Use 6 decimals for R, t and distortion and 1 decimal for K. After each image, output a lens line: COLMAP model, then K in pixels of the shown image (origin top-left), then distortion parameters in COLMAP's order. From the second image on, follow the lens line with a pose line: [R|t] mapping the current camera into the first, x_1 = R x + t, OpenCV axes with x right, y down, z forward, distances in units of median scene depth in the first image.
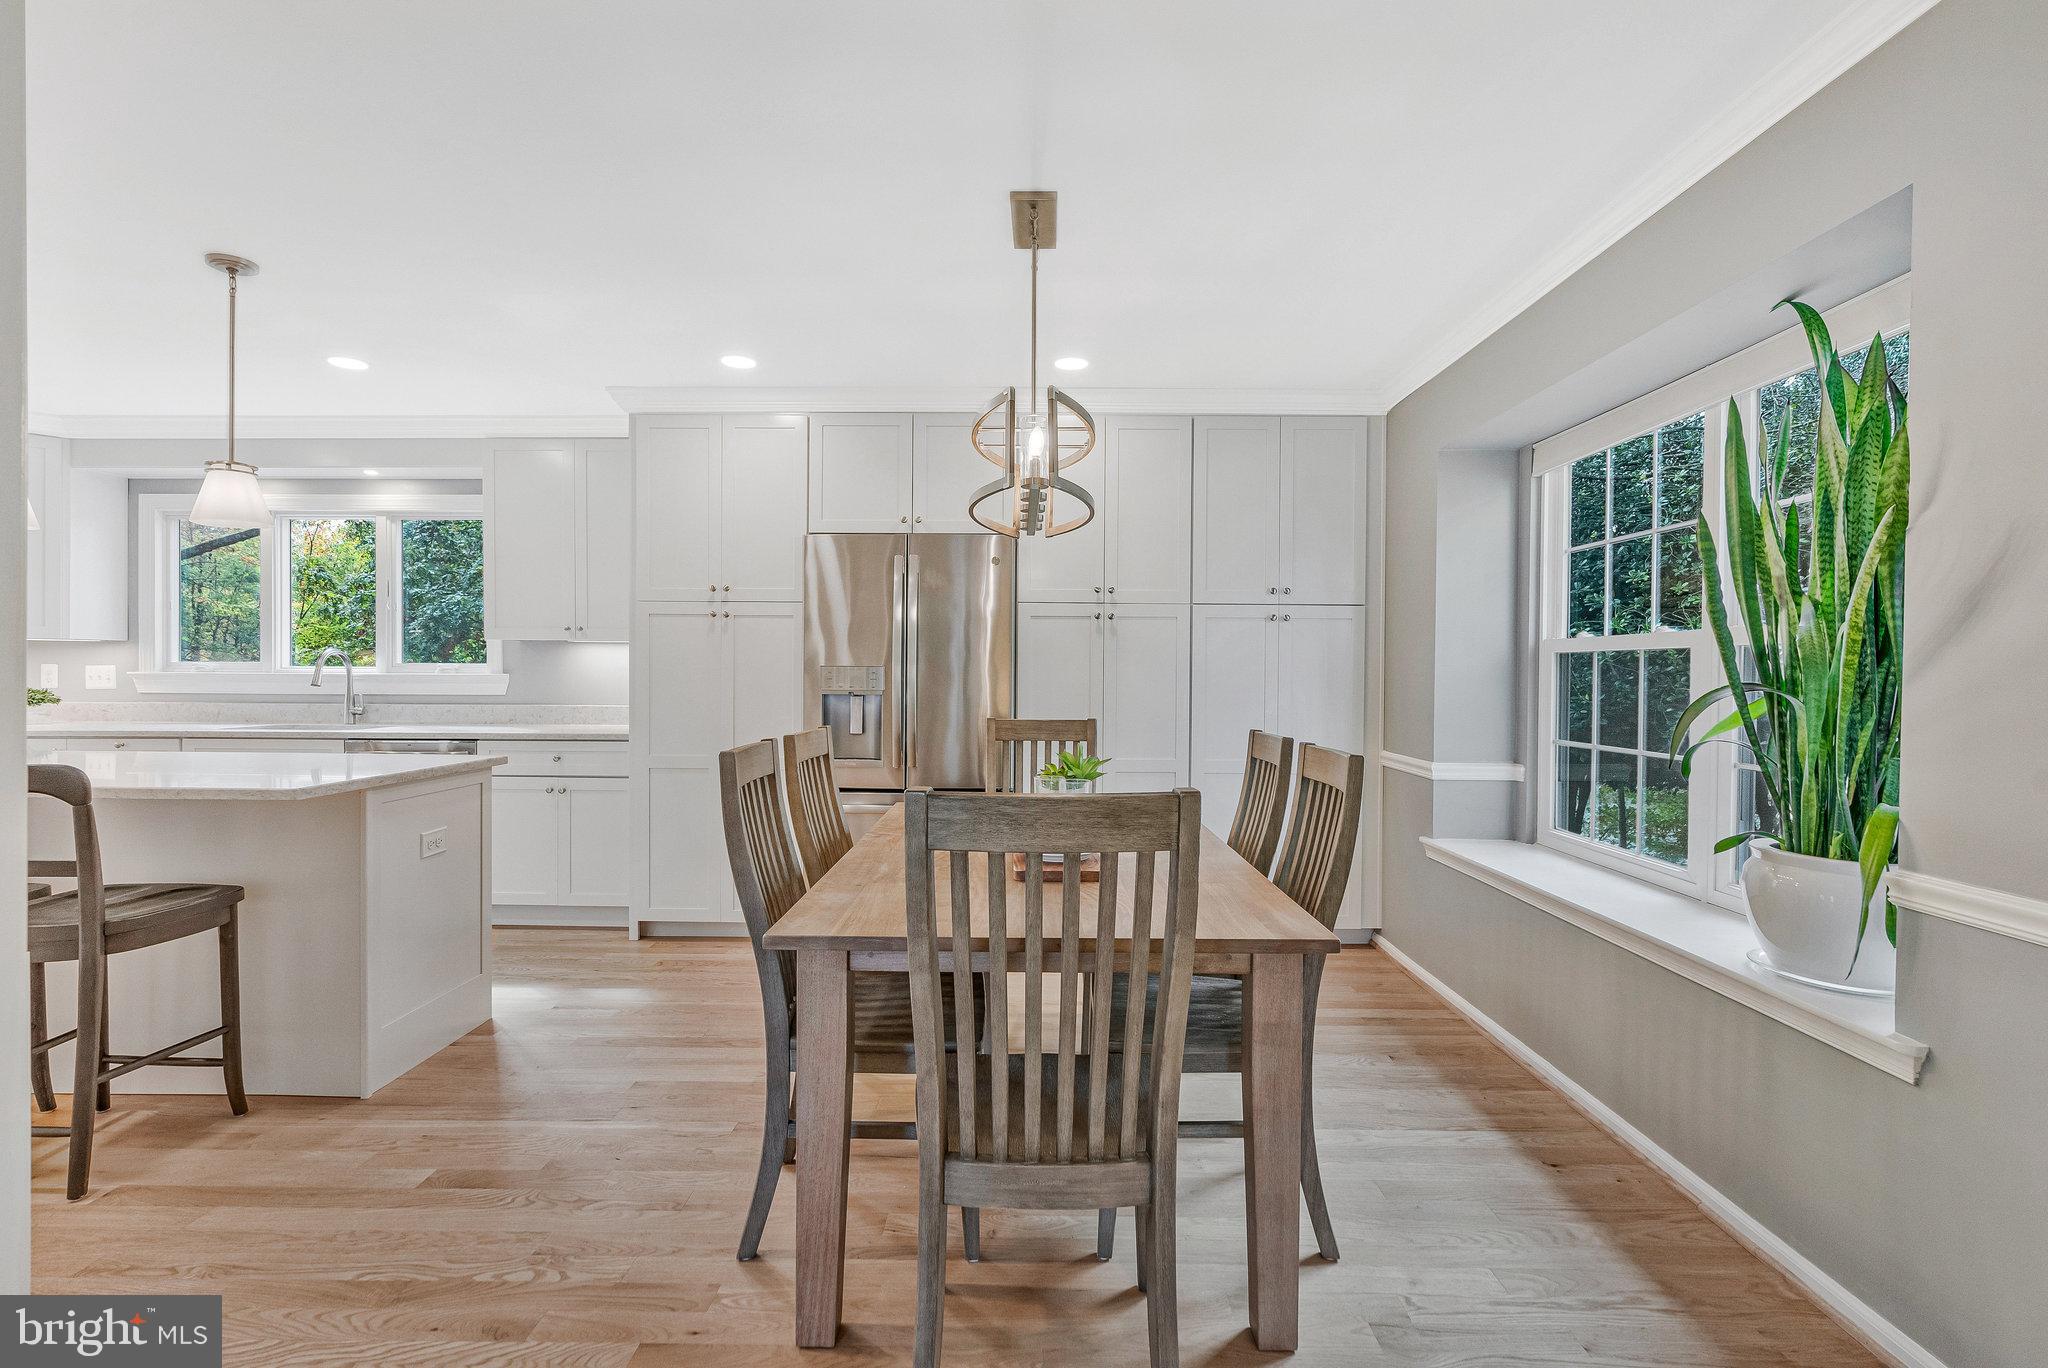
lens RADIAL K [[940.0, 0, 1028.0], [0, 940.0, 681.0], [0, 0, 1]] dist [-0.002936, 0.000143]
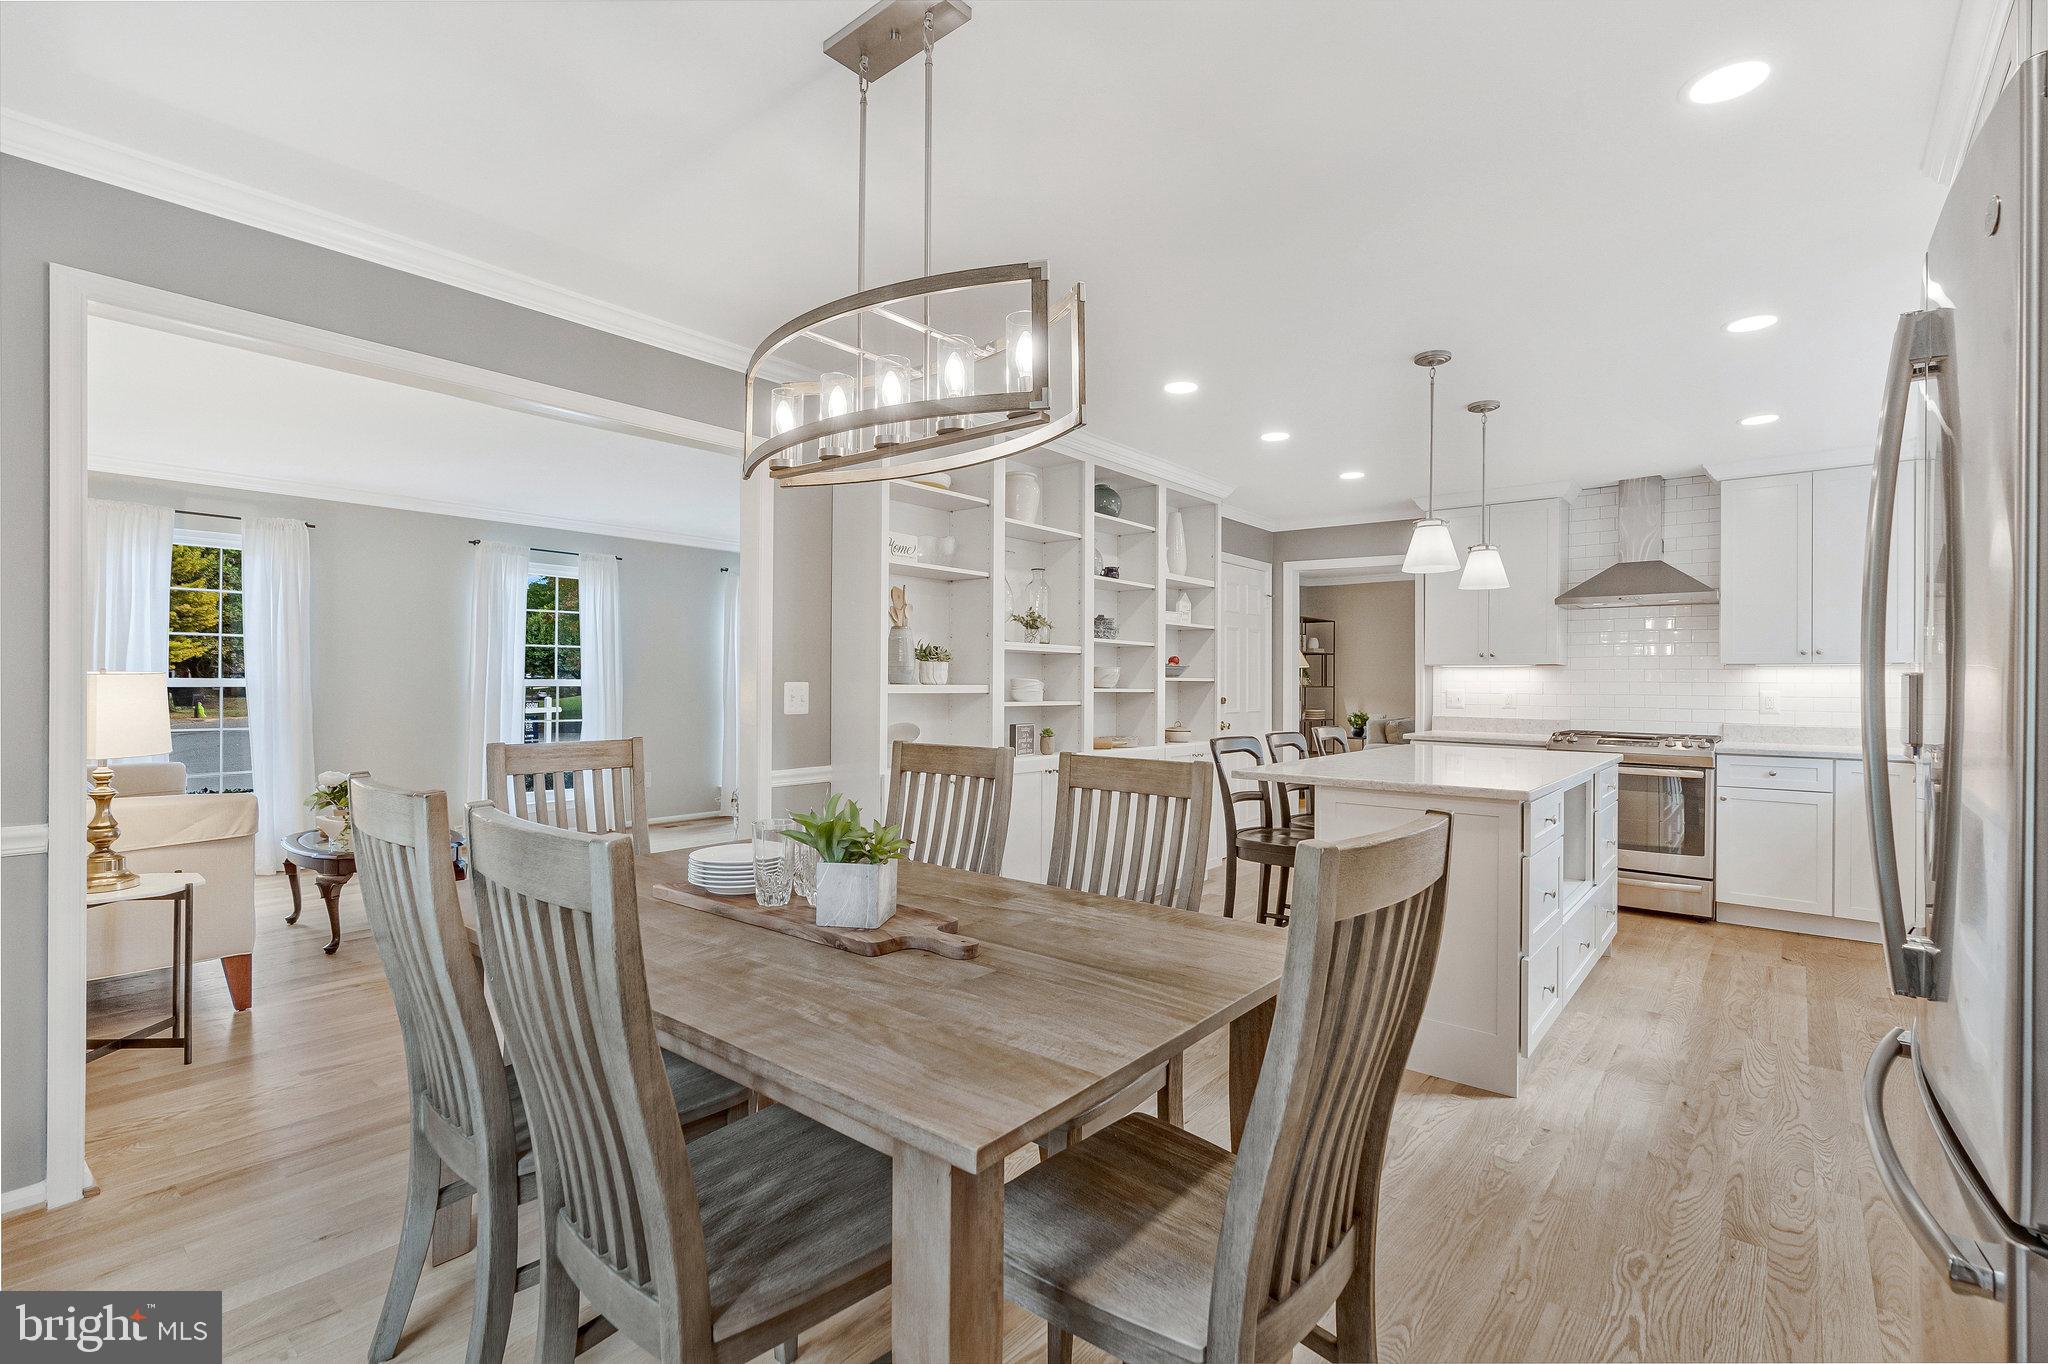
lens RADIAL K [[933.8, 0, 1027.6], [0, 933.8, 682.7], [0, 0, 1]] dist [-0.000319, 0.000019]
pose [[-0.630840, -0.012320, -0.775815, 0.324936], [-0.019464, 0.999811, -0.000050, -0.007106], [0.775668, 0.015069, -0.630961, 1.050705]]
